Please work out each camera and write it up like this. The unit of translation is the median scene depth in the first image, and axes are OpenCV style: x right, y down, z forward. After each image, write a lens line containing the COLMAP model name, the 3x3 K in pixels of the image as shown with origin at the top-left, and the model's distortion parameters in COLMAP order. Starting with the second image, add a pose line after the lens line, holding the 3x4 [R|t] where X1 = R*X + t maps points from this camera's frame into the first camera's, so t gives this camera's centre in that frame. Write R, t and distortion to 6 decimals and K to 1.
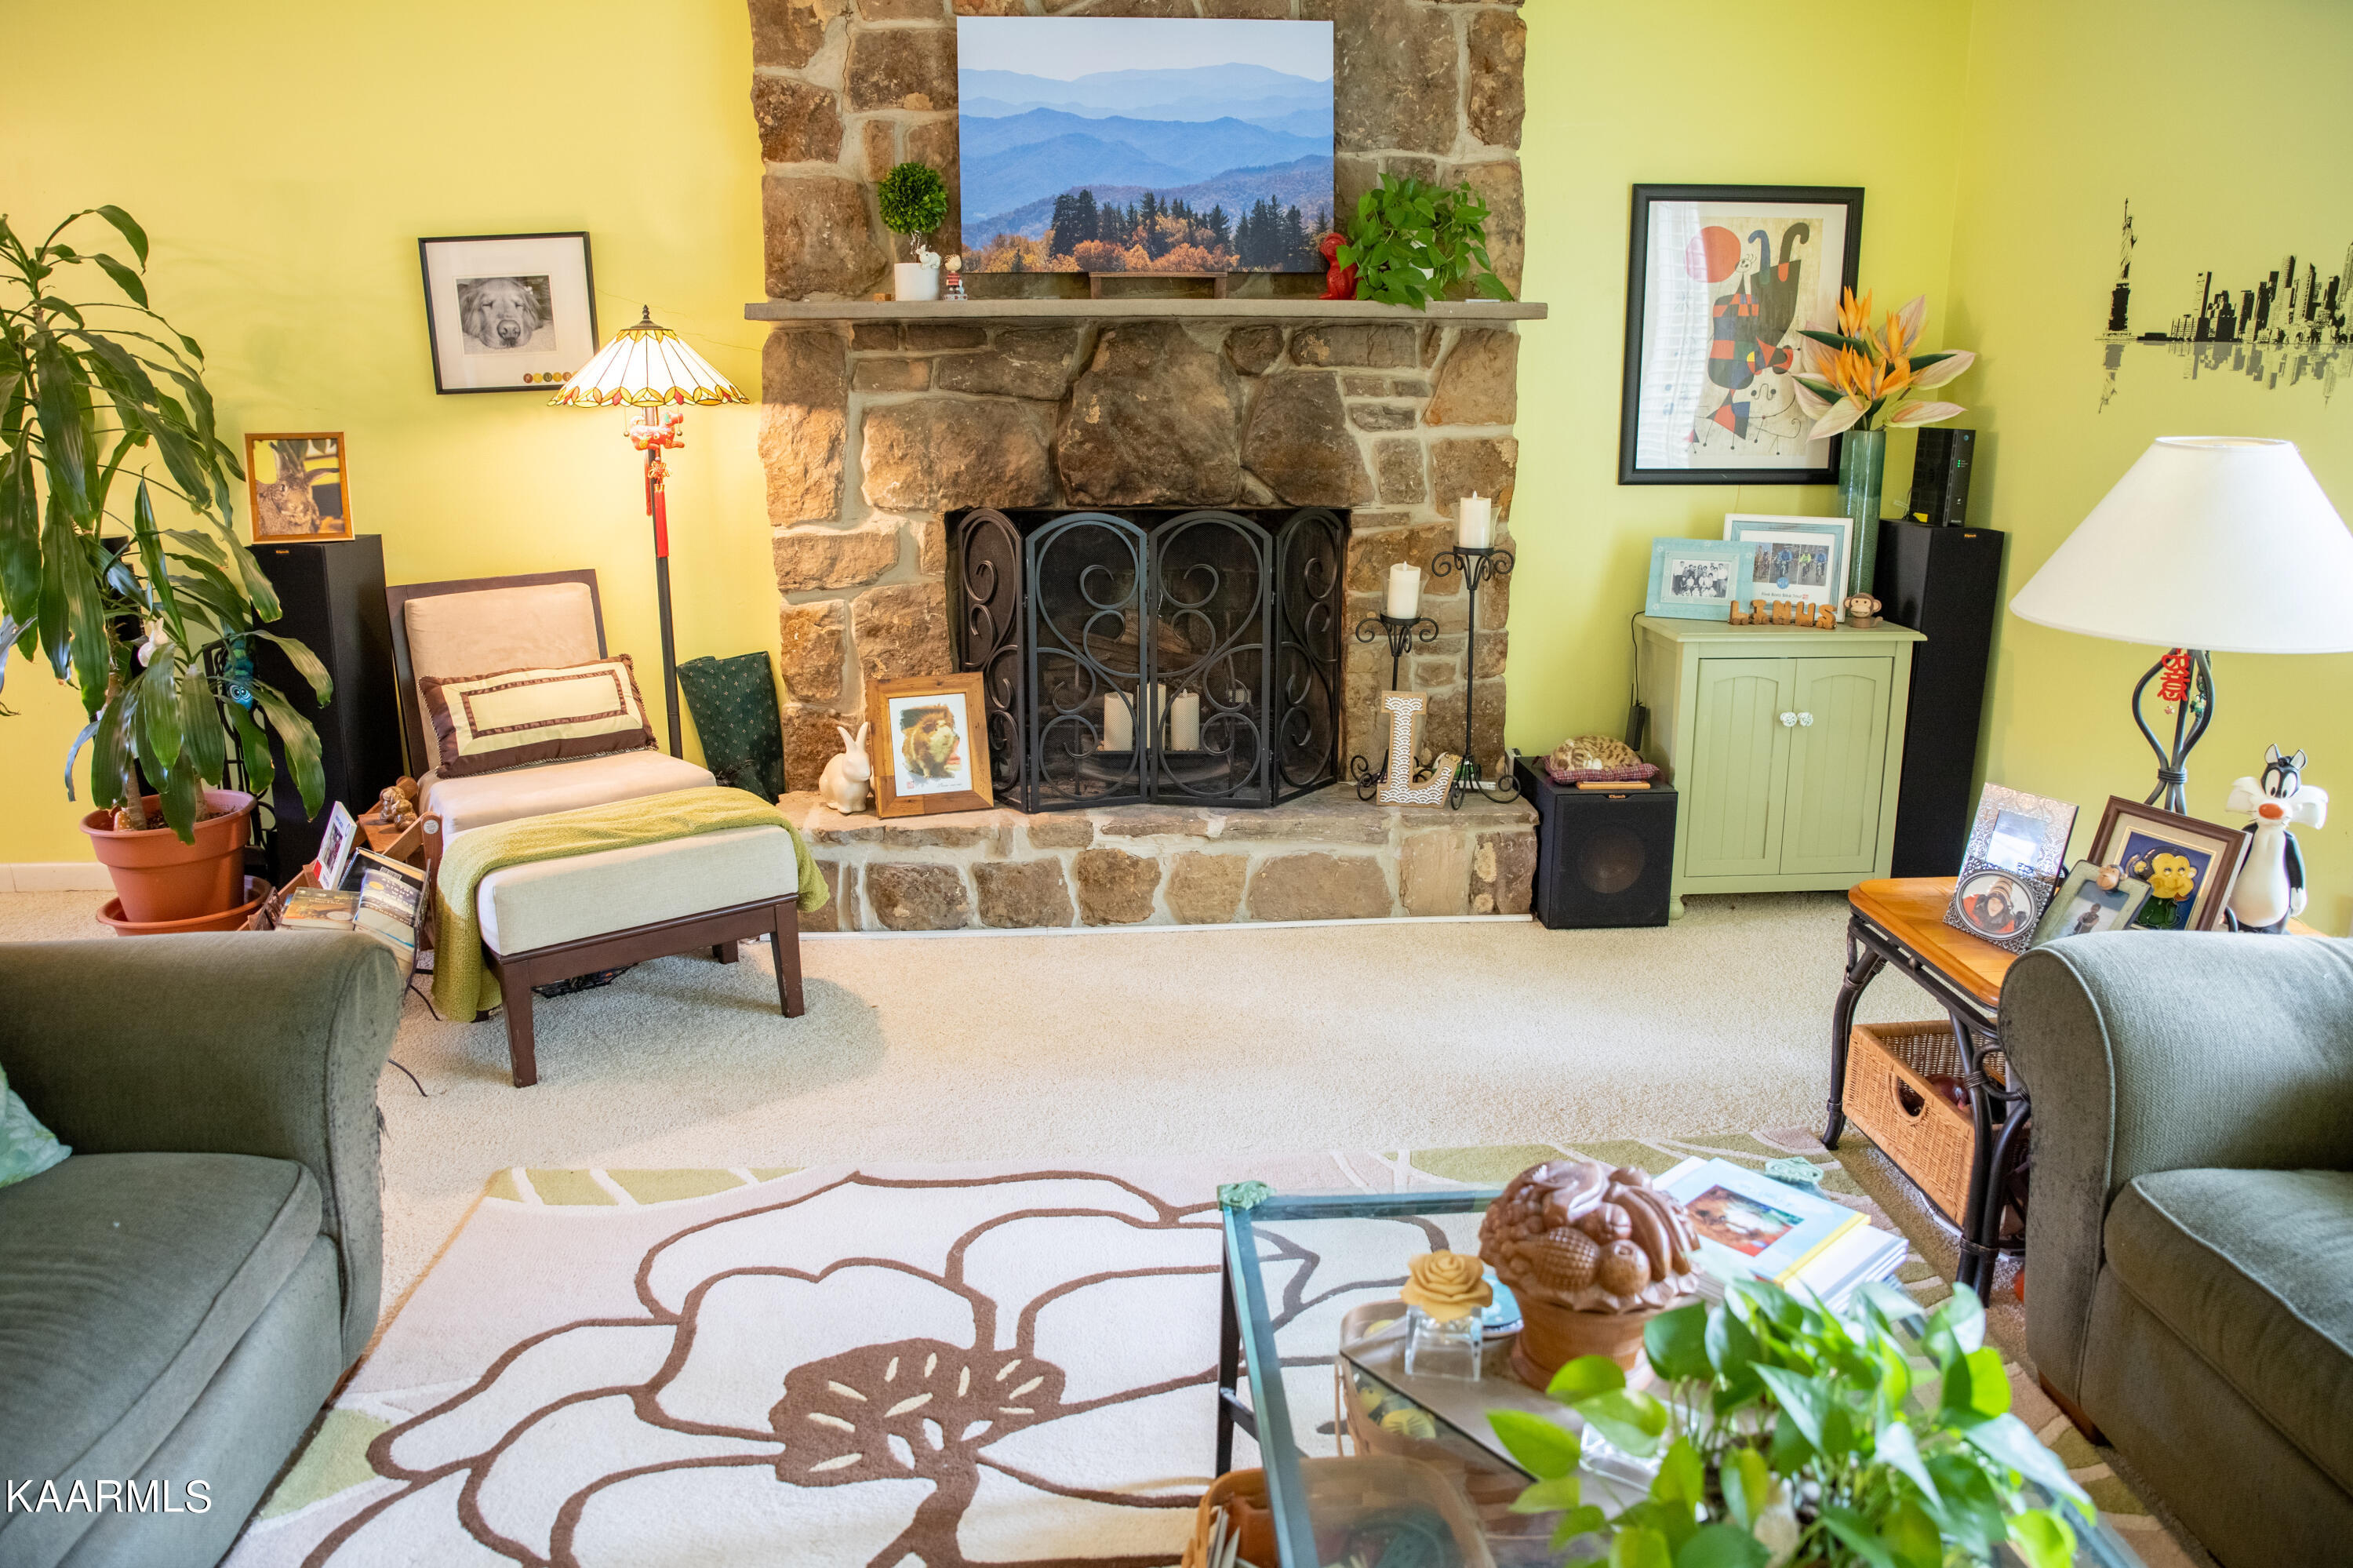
lens RADIAL K [[1663.8, 0, 1170.3], [0, 1663.8, 726.6], [0, 0, 1]] dist [-0.135768, 0.123342]
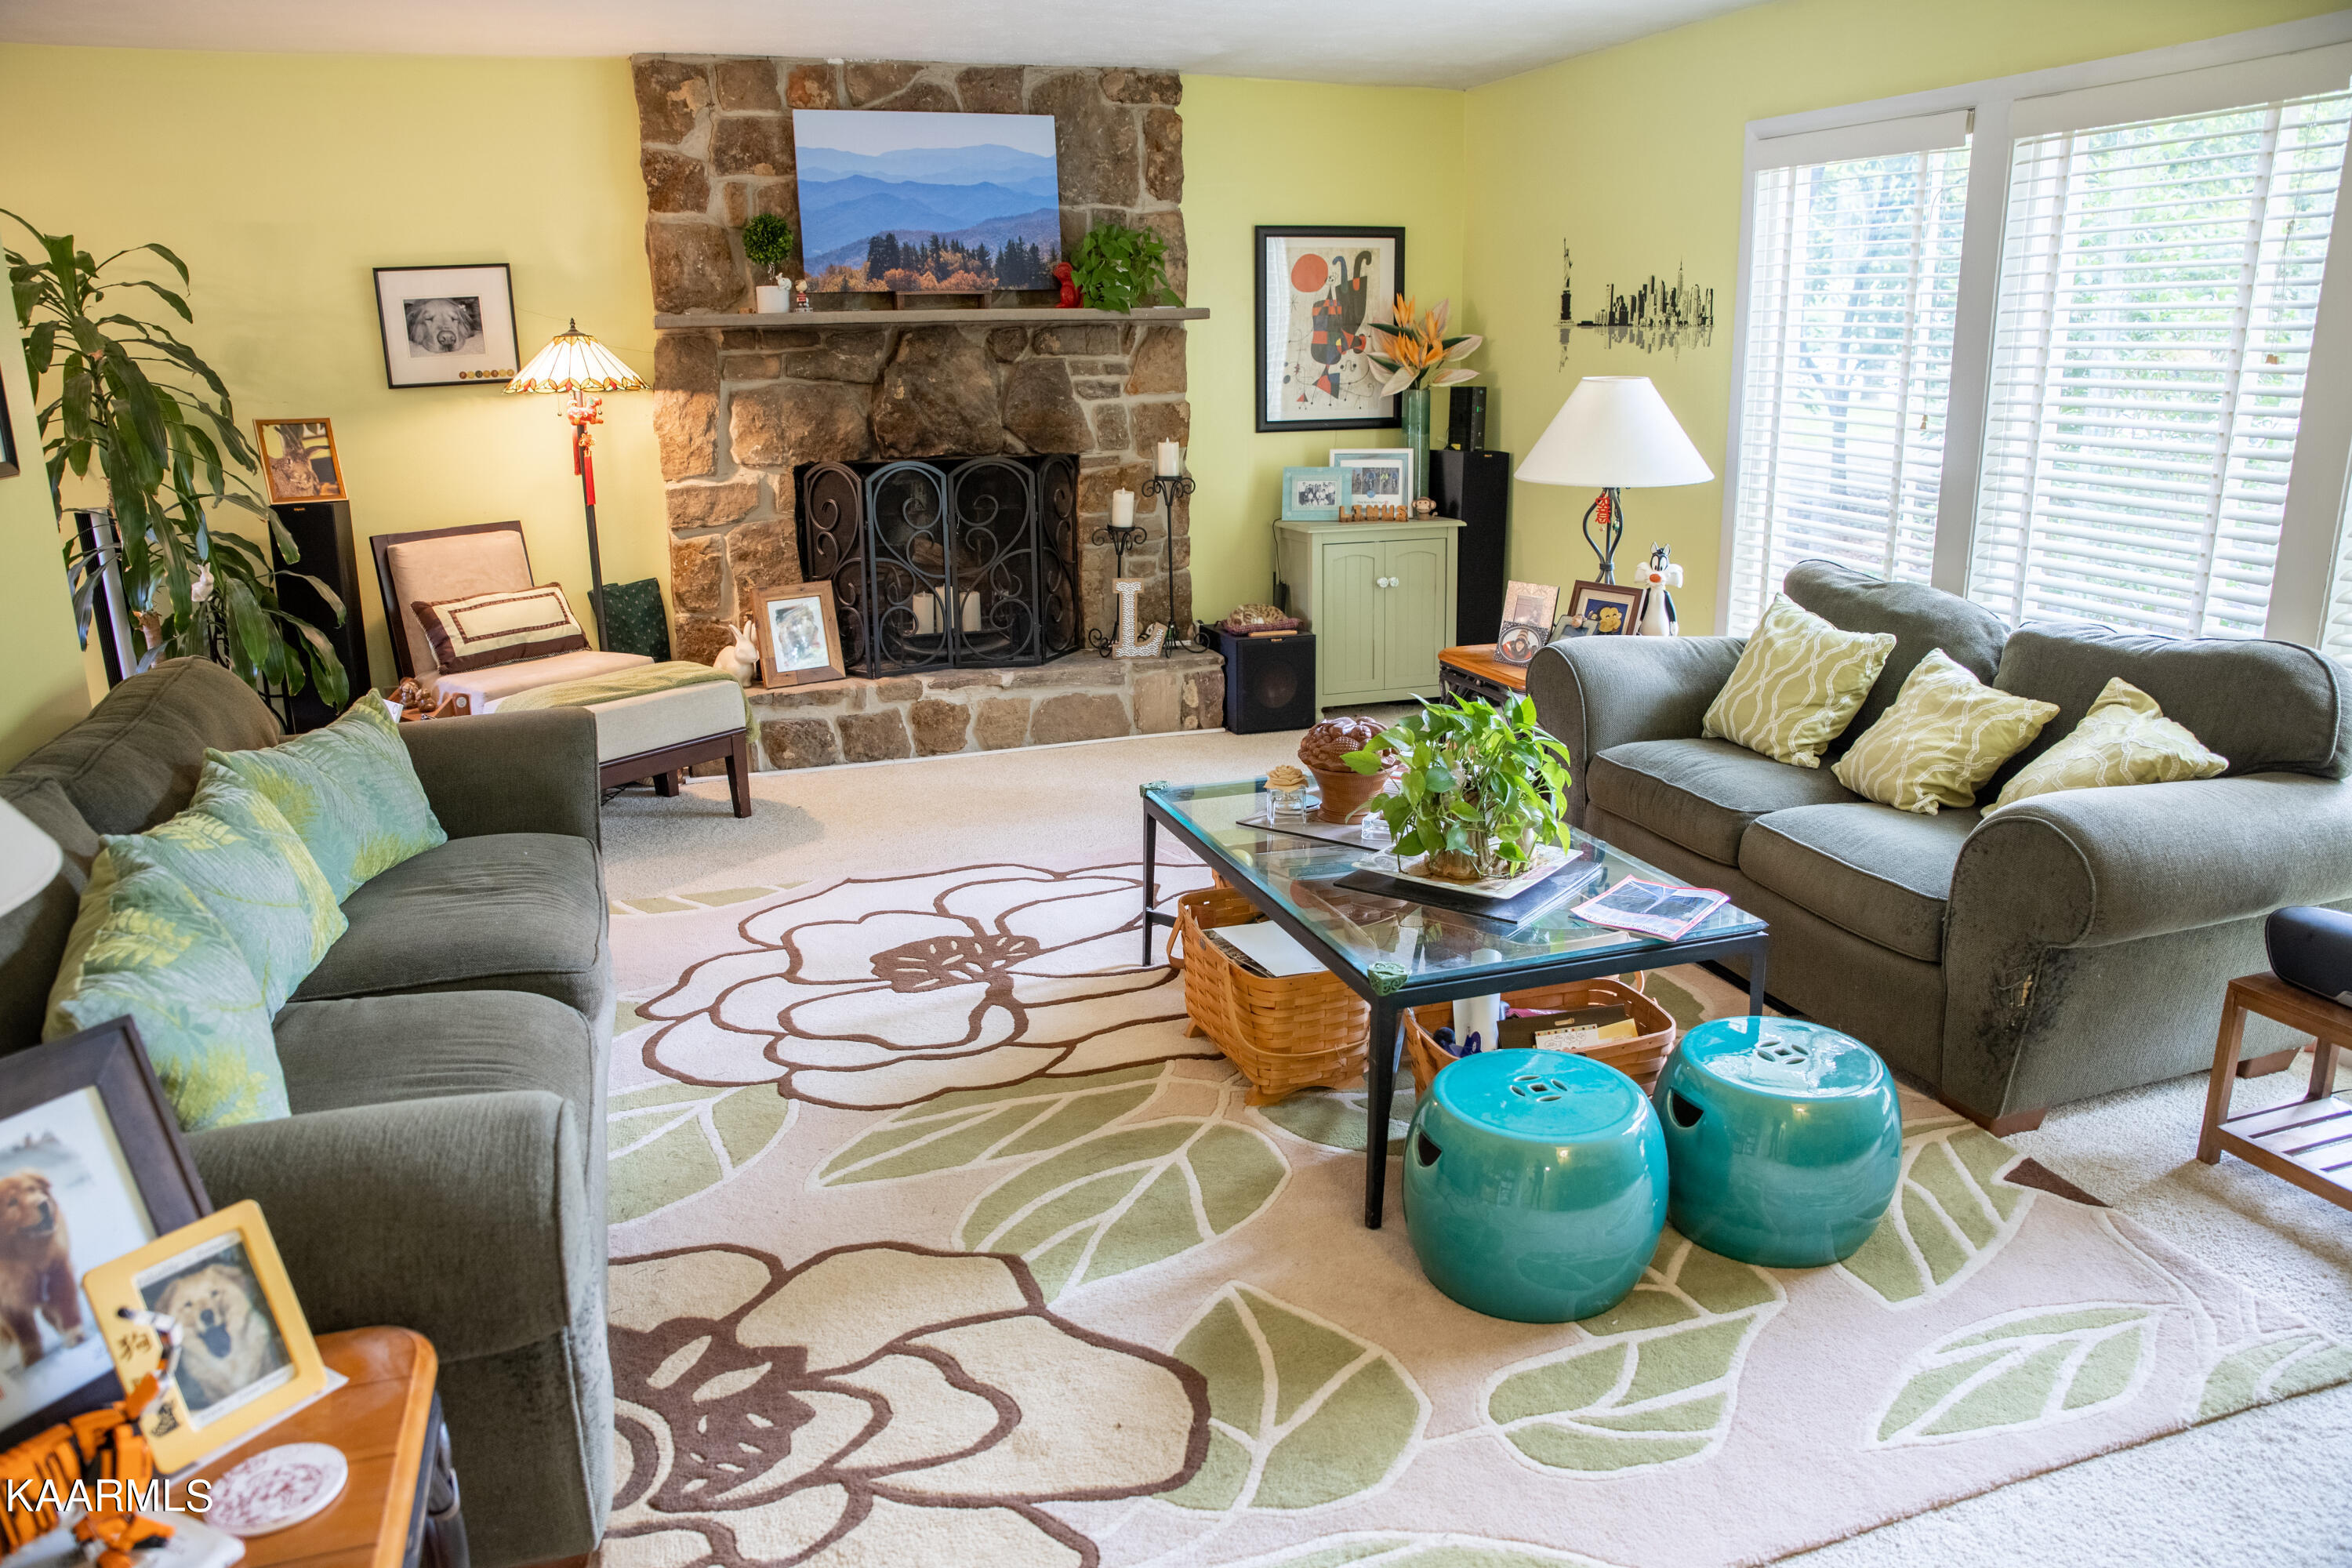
lens RADIAL K [[1663.0, 0, 1169.8], [0, 1663.0, 726.6], [0, 0, 1]] dist [-0.135768, 0.123342]
pose [[0.962642, -0.072808, 0.260805, -0.211798], [0.074622, 0.997208, 0.002955, 0.107039], [-0.260292, 0.016617, 0.965387, -0.404587]]
